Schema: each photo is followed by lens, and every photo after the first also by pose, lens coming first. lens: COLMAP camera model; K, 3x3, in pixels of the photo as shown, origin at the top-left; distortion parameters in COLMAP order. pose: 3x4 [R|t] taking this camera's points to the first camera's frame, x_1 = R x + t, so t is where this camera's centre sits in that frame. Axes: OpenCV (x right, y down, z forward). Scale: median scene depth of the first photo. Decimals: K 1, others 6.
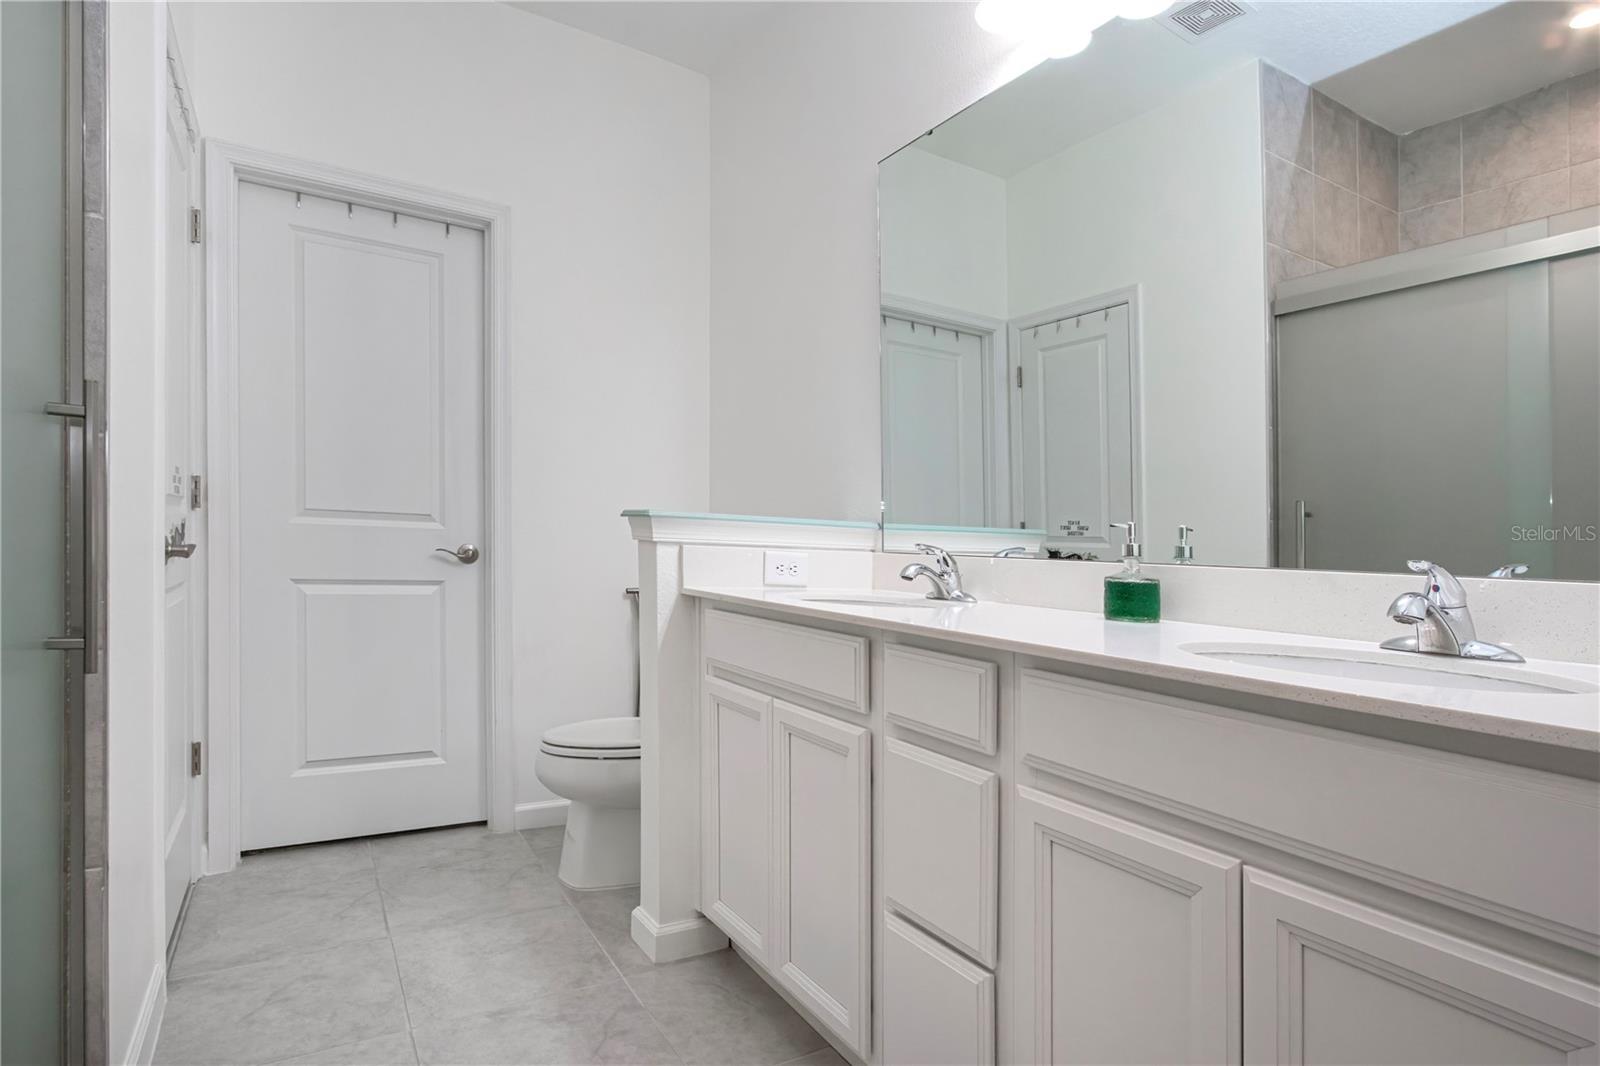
lens RADIAL K [[854.0, 0, 789.4], [0, 854.0, 589.4], [0, 0, 1]] dist [-0.018746, 0.004552]
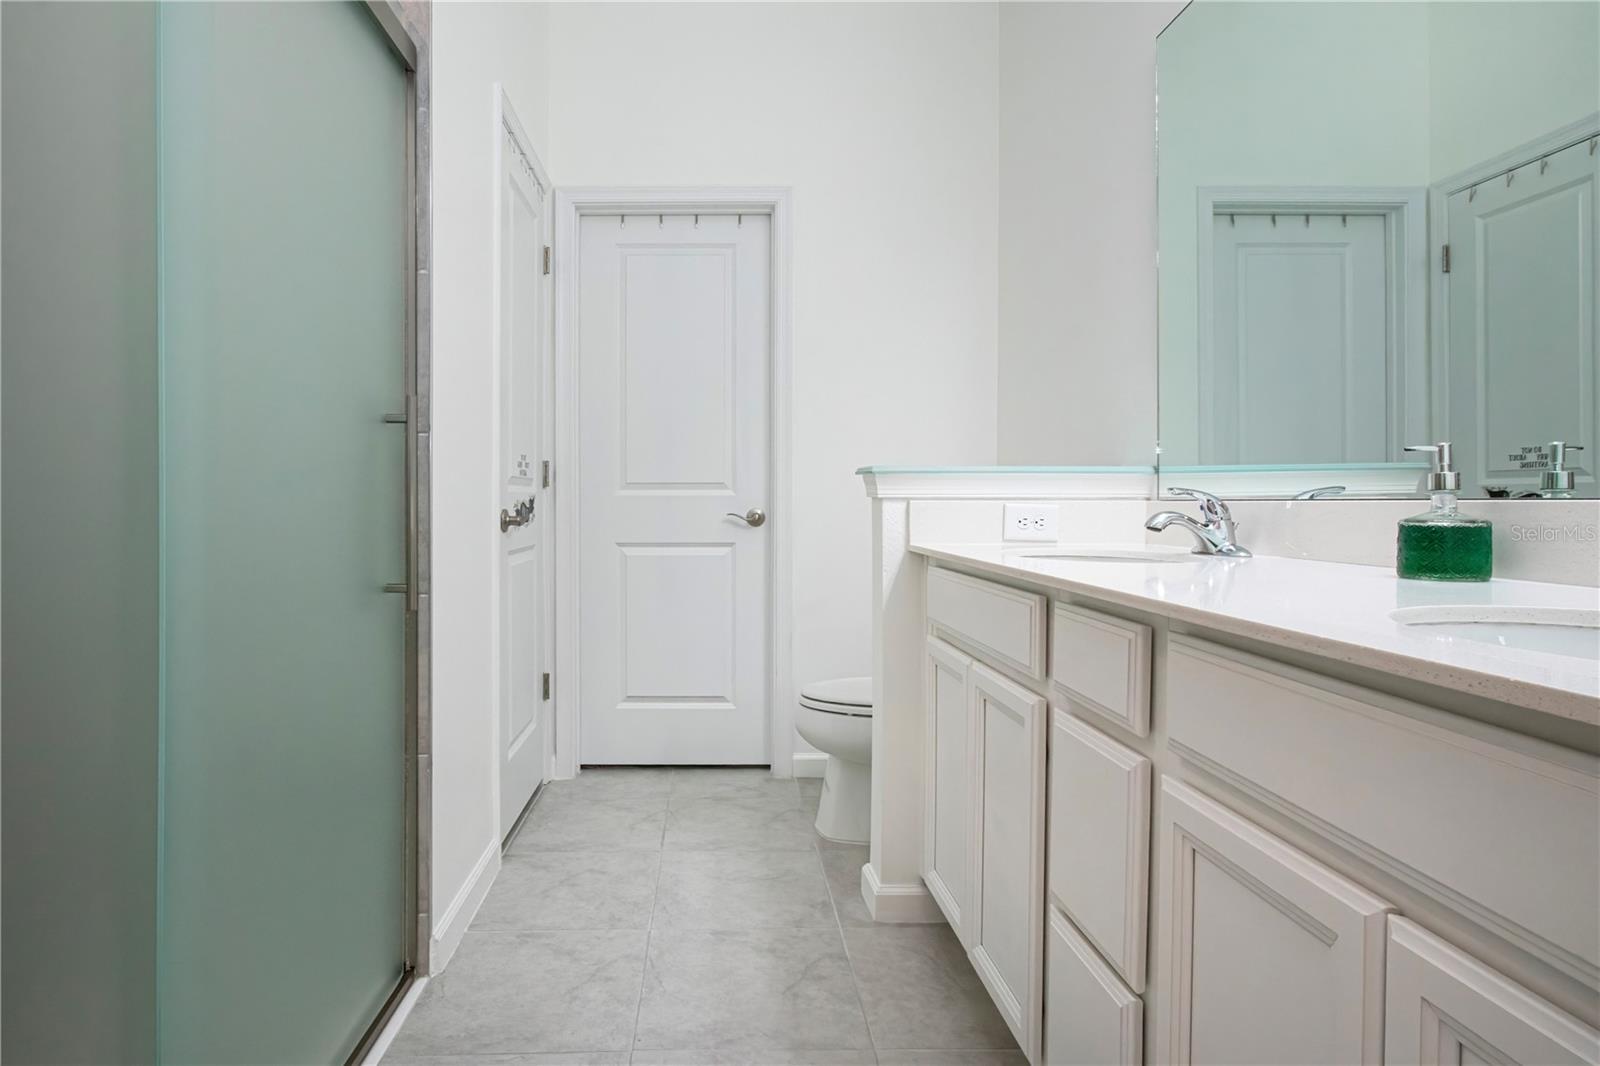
lens RADIAL K [[854.0, 0, 689.2], [0, 854.0, 567.0], [0, 0, 1]] dist [-0.018746, 0.004552]
pose [[0.851475, 0.000645, -0.524395, 0.171011], [0.007408, 0.999885, 0.013259, 0.008939], [0.524343, -0.015174, 0.851372, 0.040819]]
